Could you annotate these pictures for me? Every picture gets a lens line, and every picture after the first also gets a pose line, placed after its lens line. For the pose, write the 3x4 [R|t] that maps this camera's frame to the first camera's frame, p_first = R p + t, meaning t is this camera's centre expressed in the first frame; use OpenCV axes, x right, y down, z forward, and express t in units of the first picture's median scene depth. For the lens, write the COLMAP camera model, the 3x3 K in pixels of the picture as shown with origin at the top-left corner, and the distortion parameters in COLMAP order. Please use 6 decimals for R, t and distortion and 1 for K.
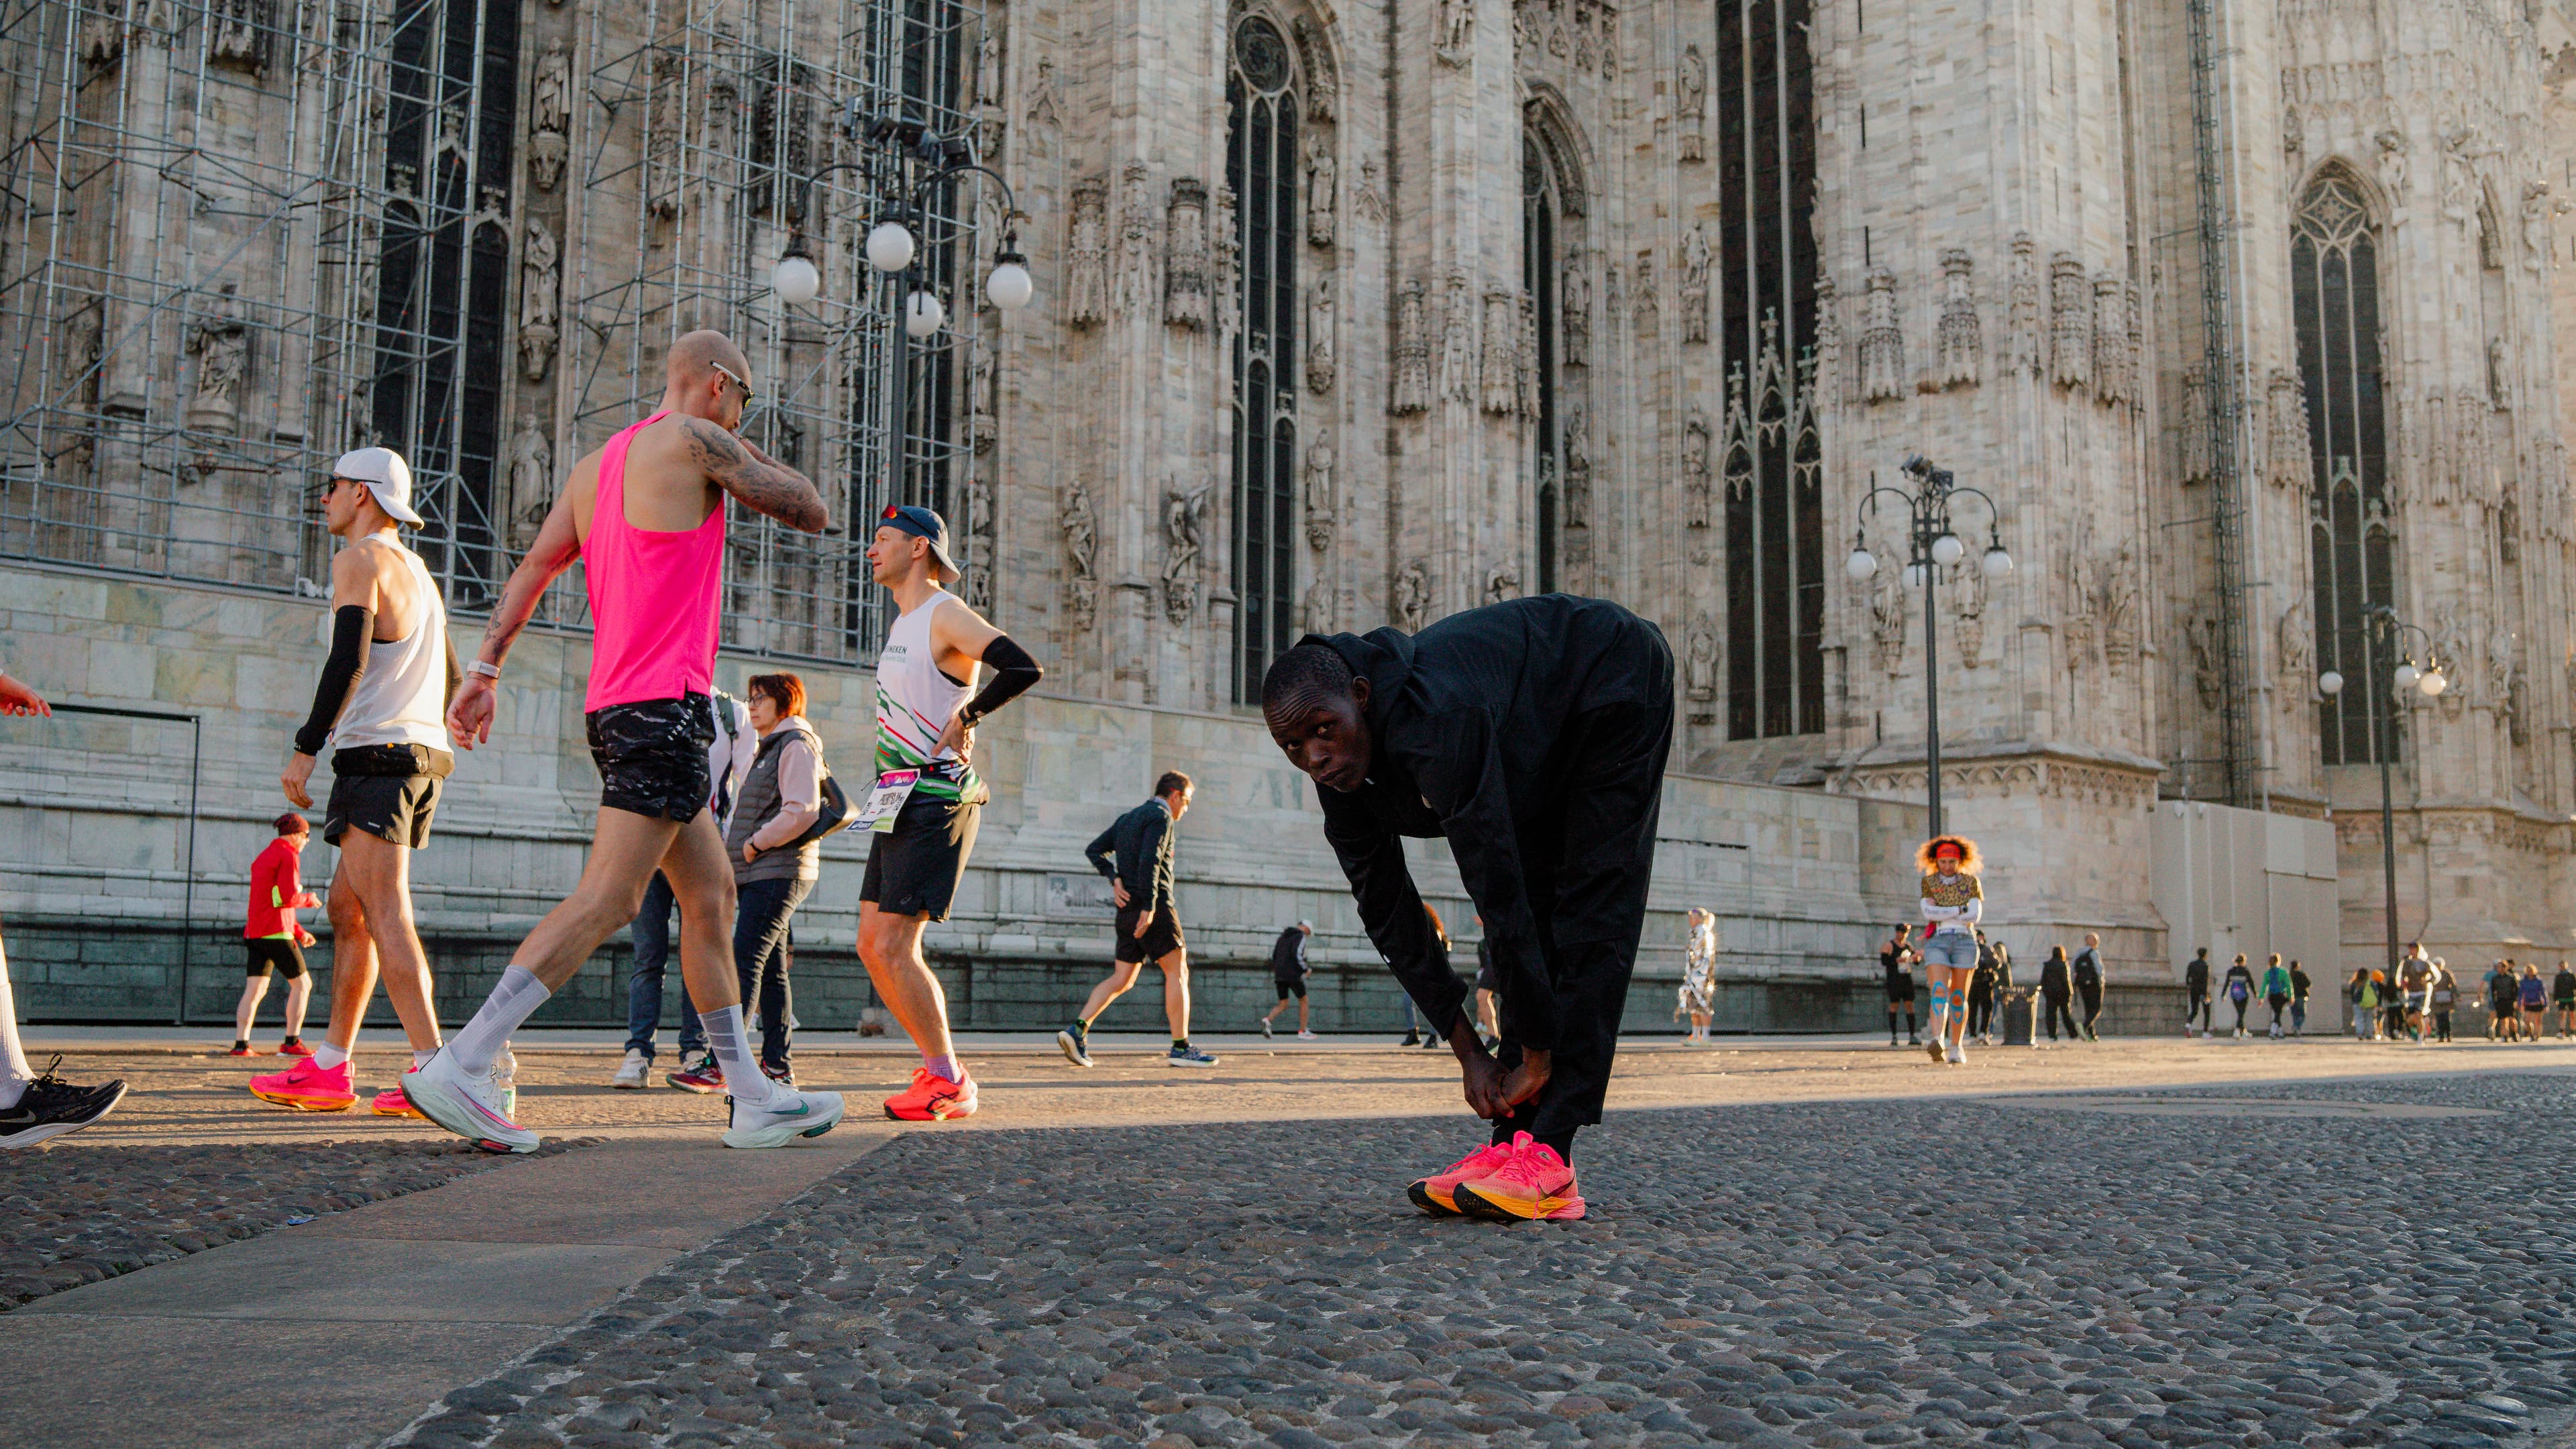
lens RADIAL K [[2526.8, 0, 1288.0], [0, 2526.8, 724.5], [0, 0, 1]] dist [-0.084871, 0.028082]
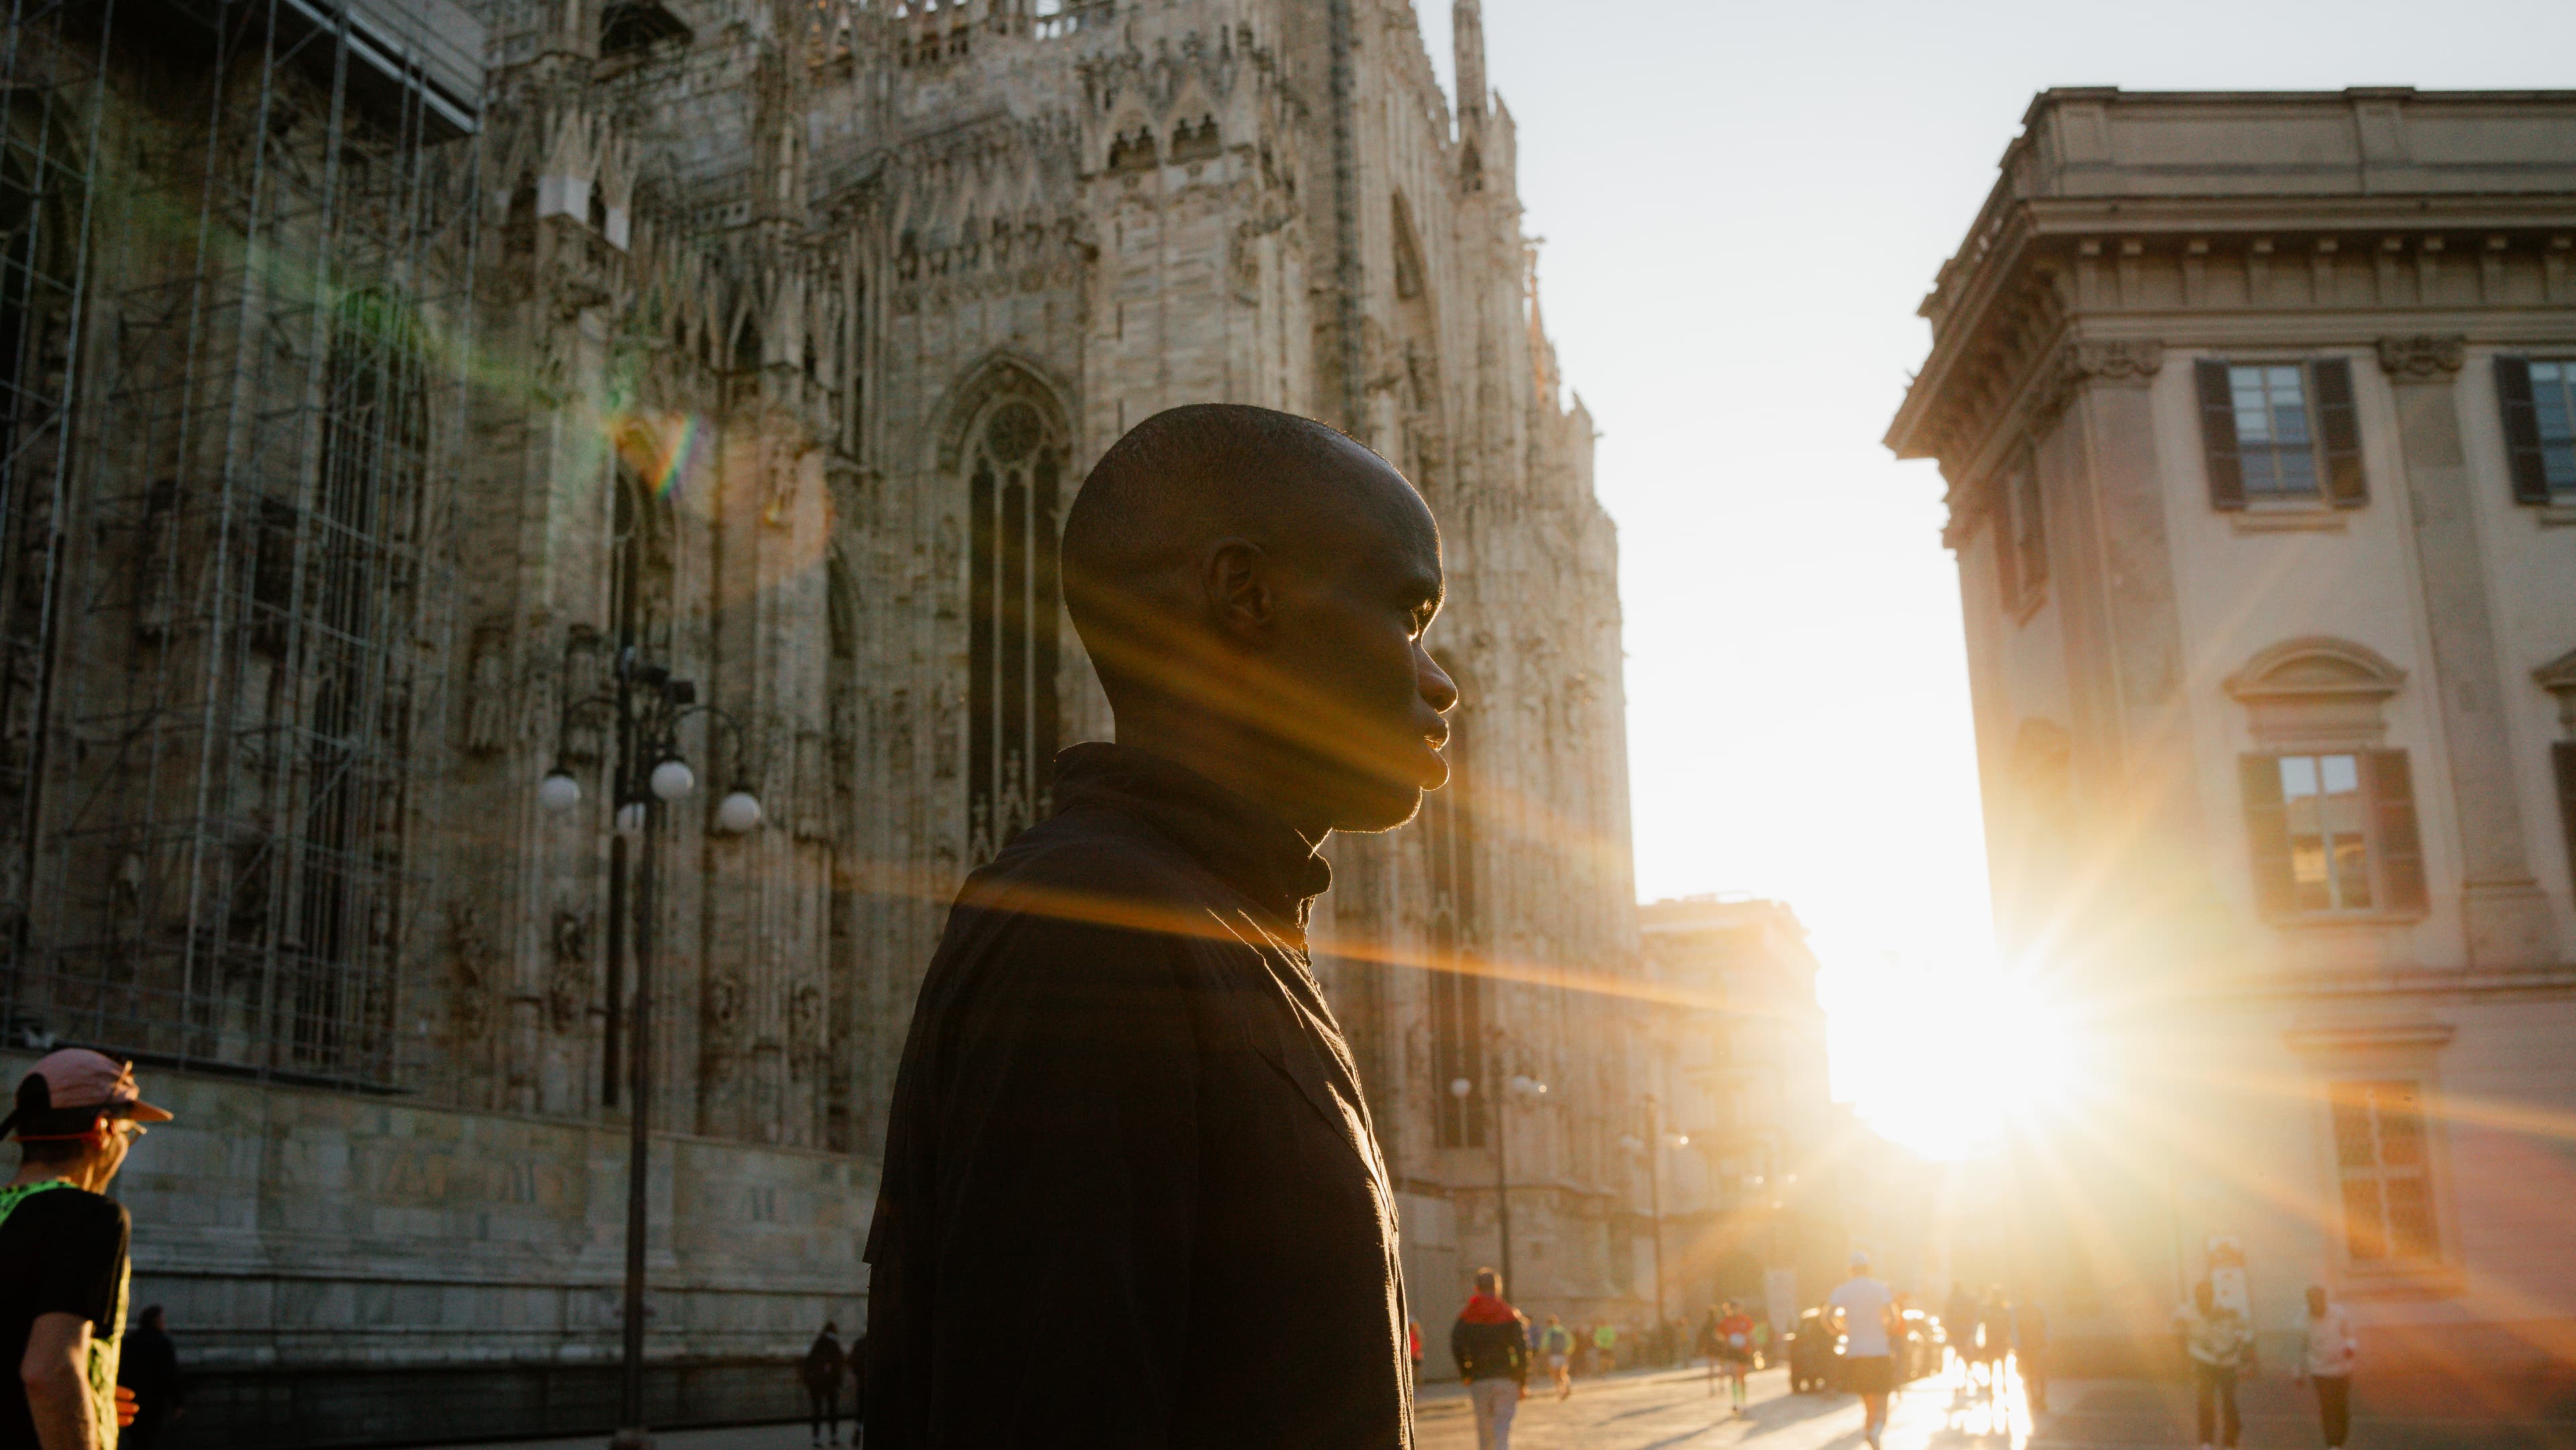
lens RADIAL K [[2527.1, 0, 1288.0], [0, 2527.1, 725.0], [0, 0, 1]] dist [-0.084871, 0.028082]
pose [[0.904534, 0.070286, 0.420570, -0.197427], [-0.016937, 0.991465, -0.129268, -0.032861], [-0.426066, 0.109804, 0.898004, -0.101394]]
